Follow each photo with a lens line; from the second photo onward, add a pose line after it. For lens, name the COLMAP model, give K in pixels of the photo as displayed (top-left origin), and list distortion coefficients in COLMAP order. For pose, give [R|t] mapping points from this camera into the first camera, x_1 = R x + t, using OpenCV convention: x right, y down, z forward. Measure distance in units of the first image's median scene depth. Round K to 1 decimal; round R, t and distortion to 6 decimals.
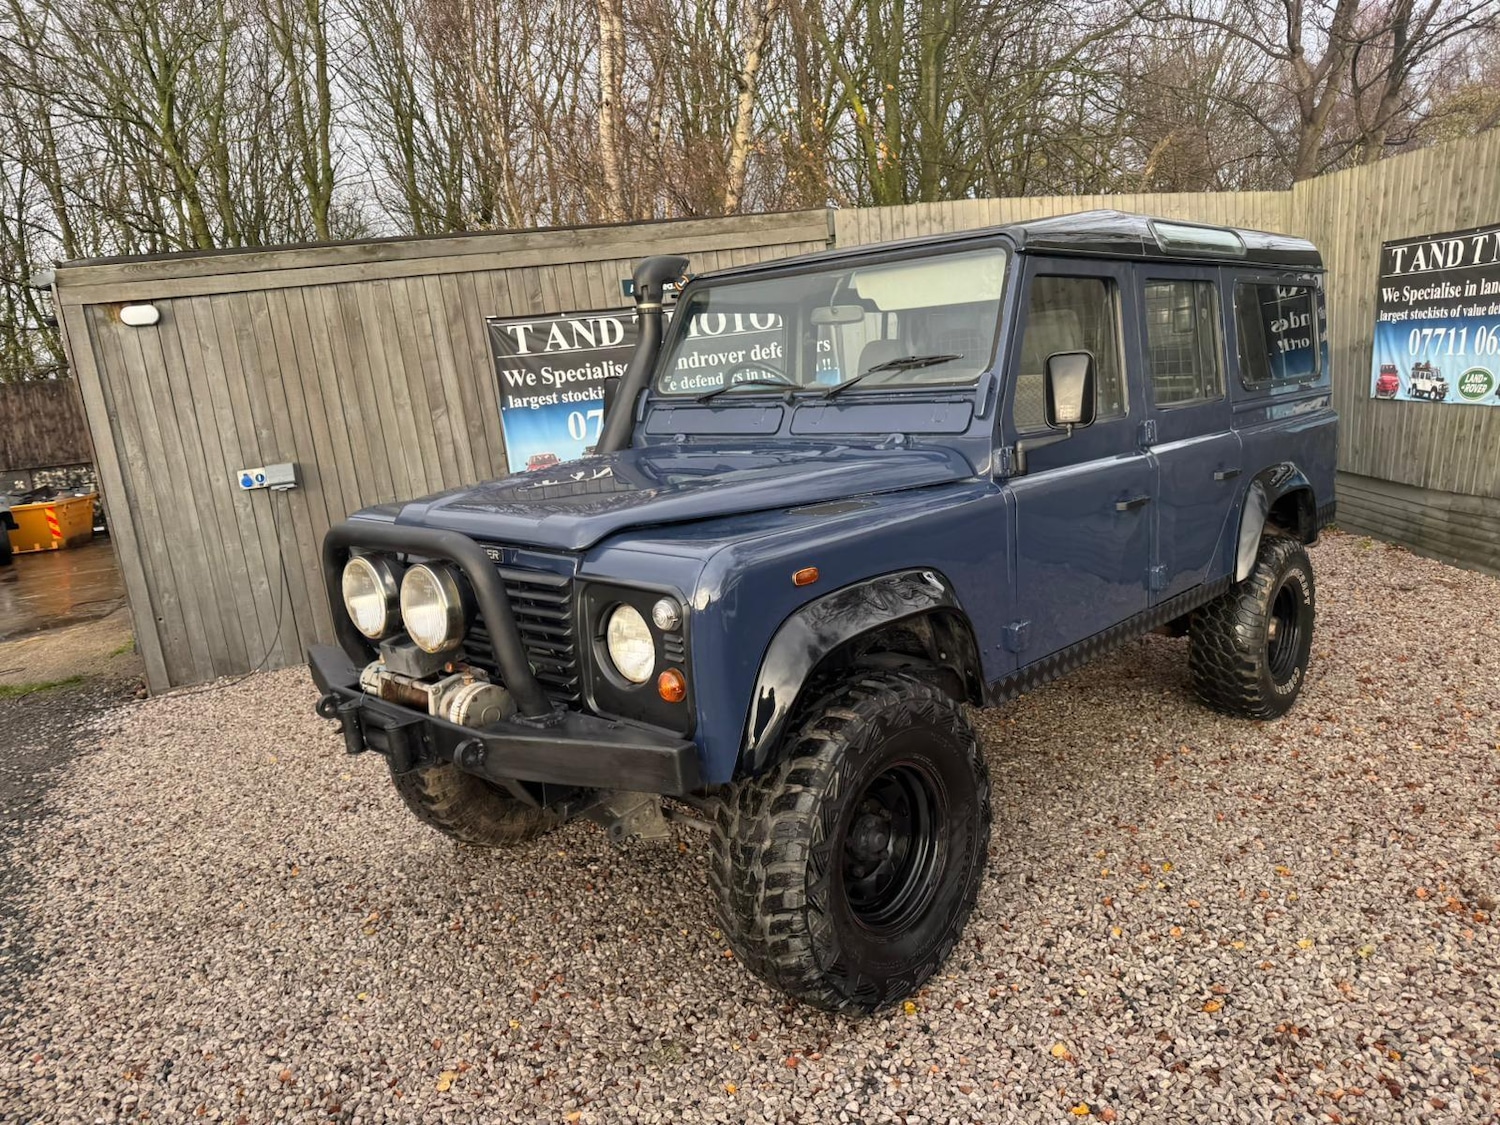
lens RADIAL K [[1059.7, 0, 746.0], [0, 1059.7, 562.0], [0, 0, 1]] dist [0.018596, -0.021909]
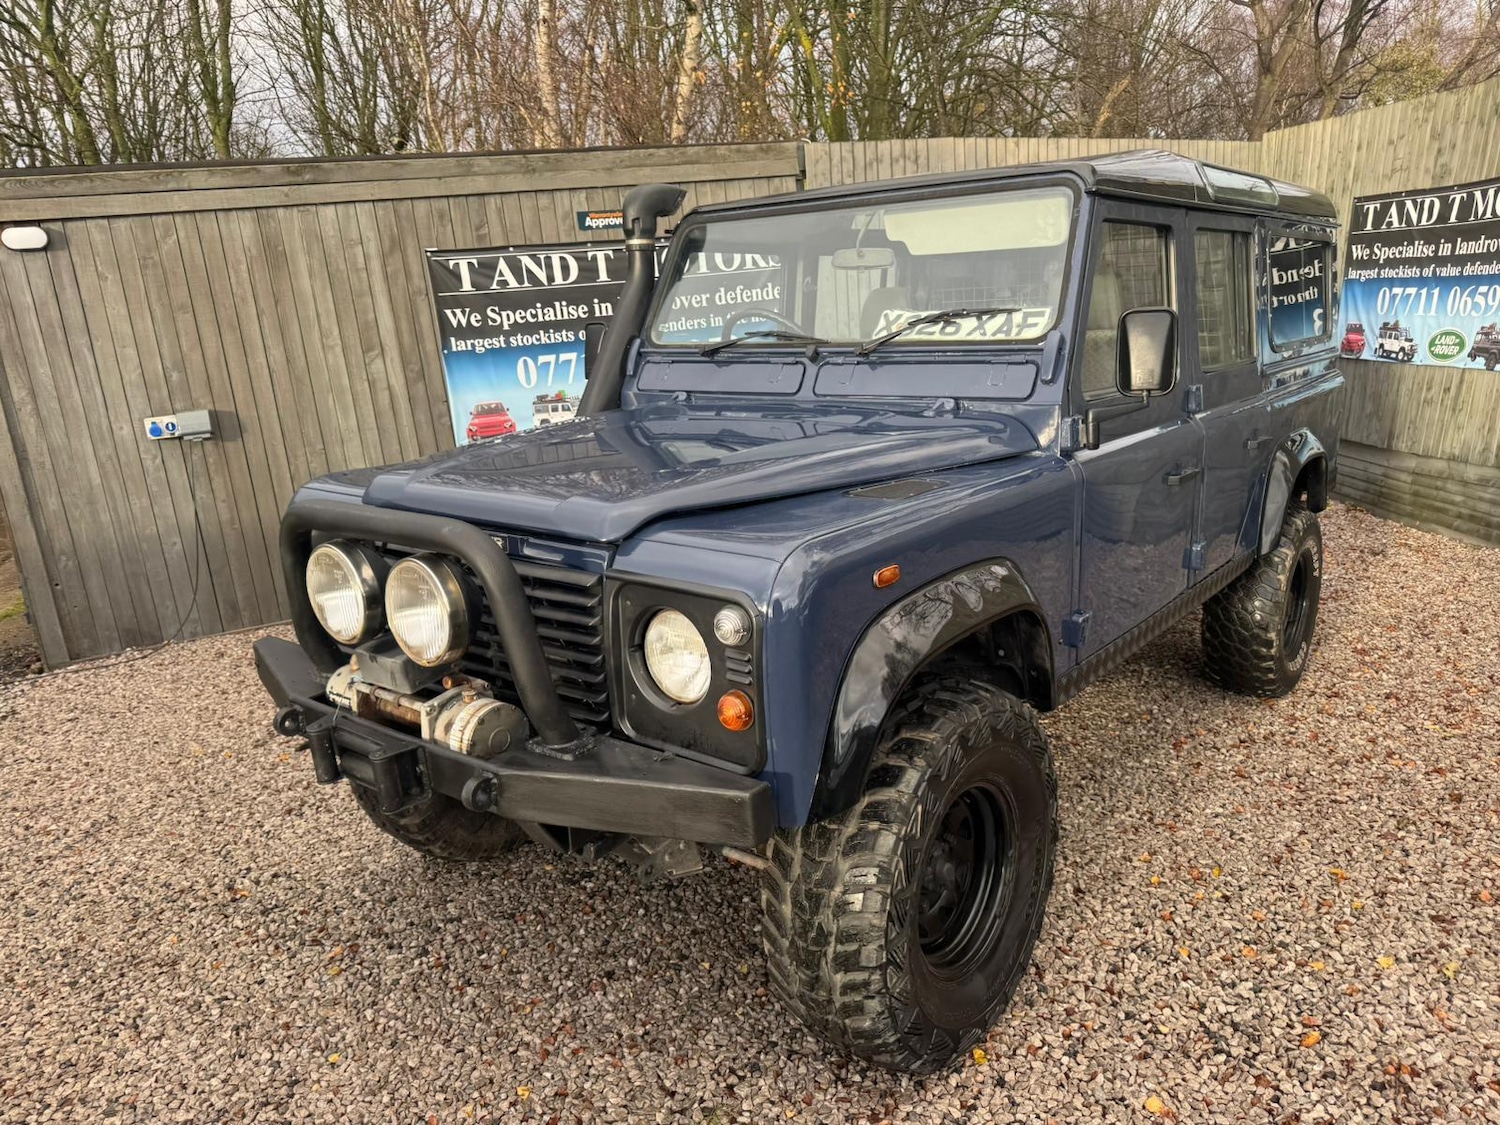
lens RADIAL K [[1072.1, 0, 766.1], [0, 1072.1, 555.2], [0, 0, 1]] dist [-0.004895, 0.004252]
pose [[0.995976, 0.001568, 0.089602, -0.067625], [-0.005579, 0.998992, 0.044535, -0.023373], [-0.089442, -0.044856, 0.994981, 0.097640]]
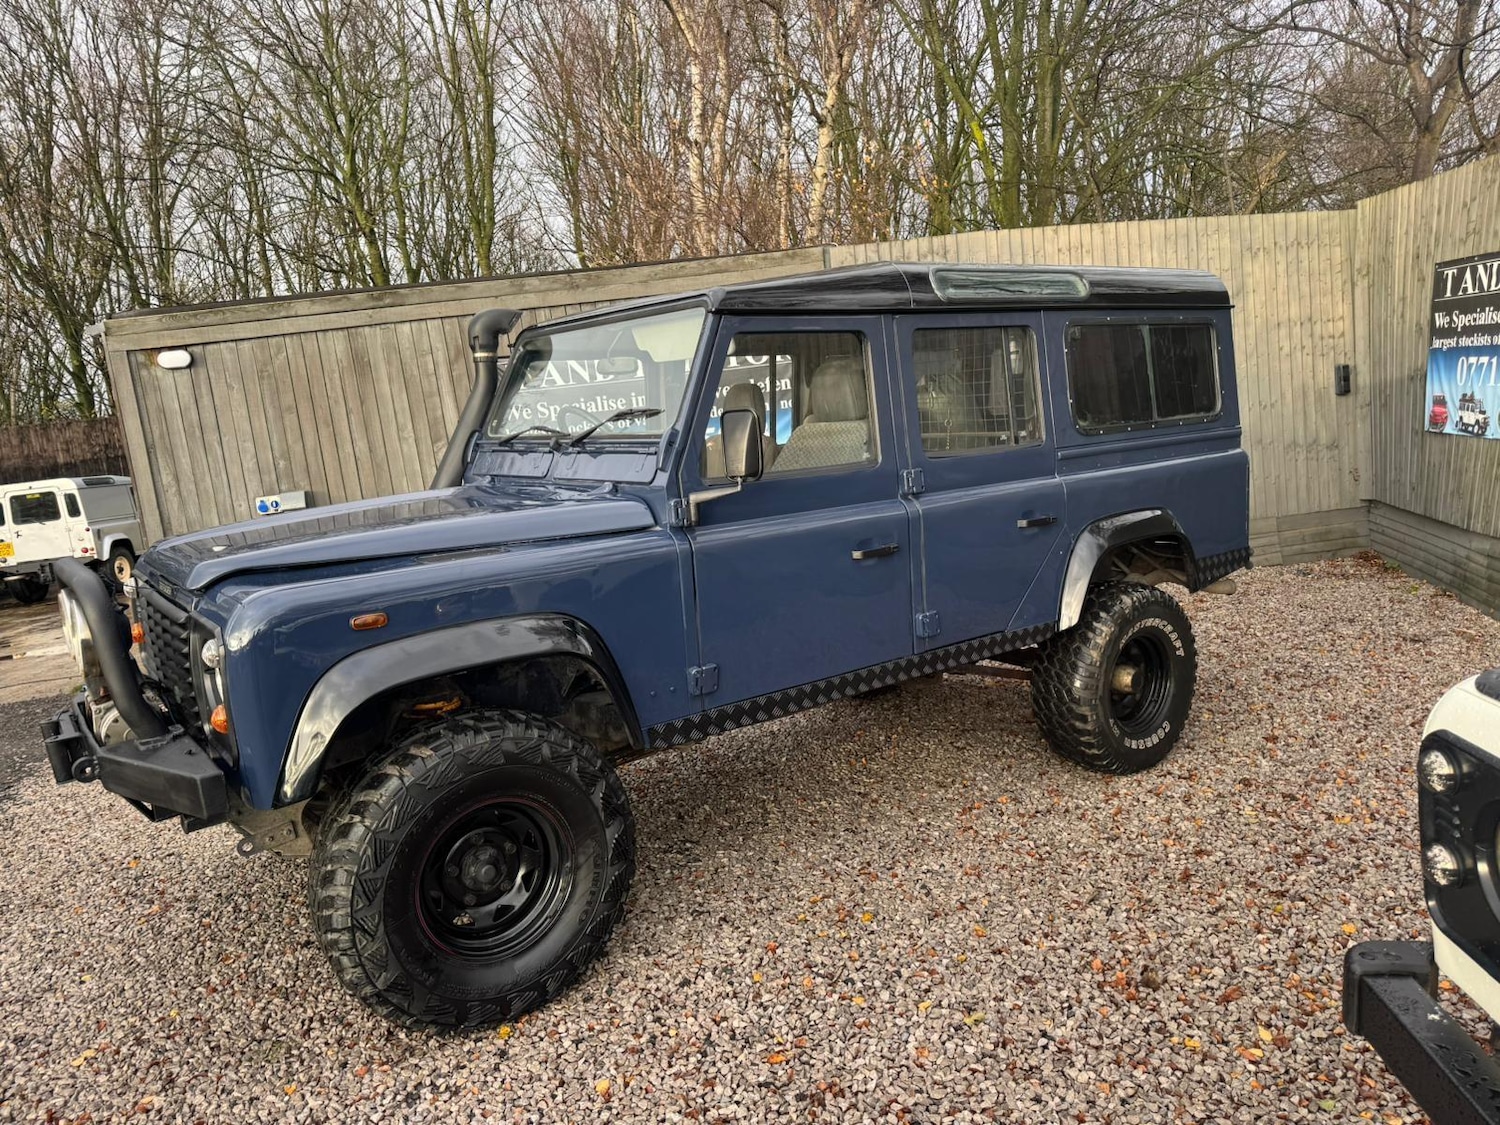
lens RADIAL K [[1055.0, 0, 758.8], [0, 1055.0, 561.8], [0, 0, 1]] dist [0.017796, -0.017343]
pose [[0.986282, 0.021941, -0.163604, 0.371869], [-0.024910, 0.999560, -0.016113, -0.024035], [0.163178, 0.019967, 0.986394, -0.002914]]
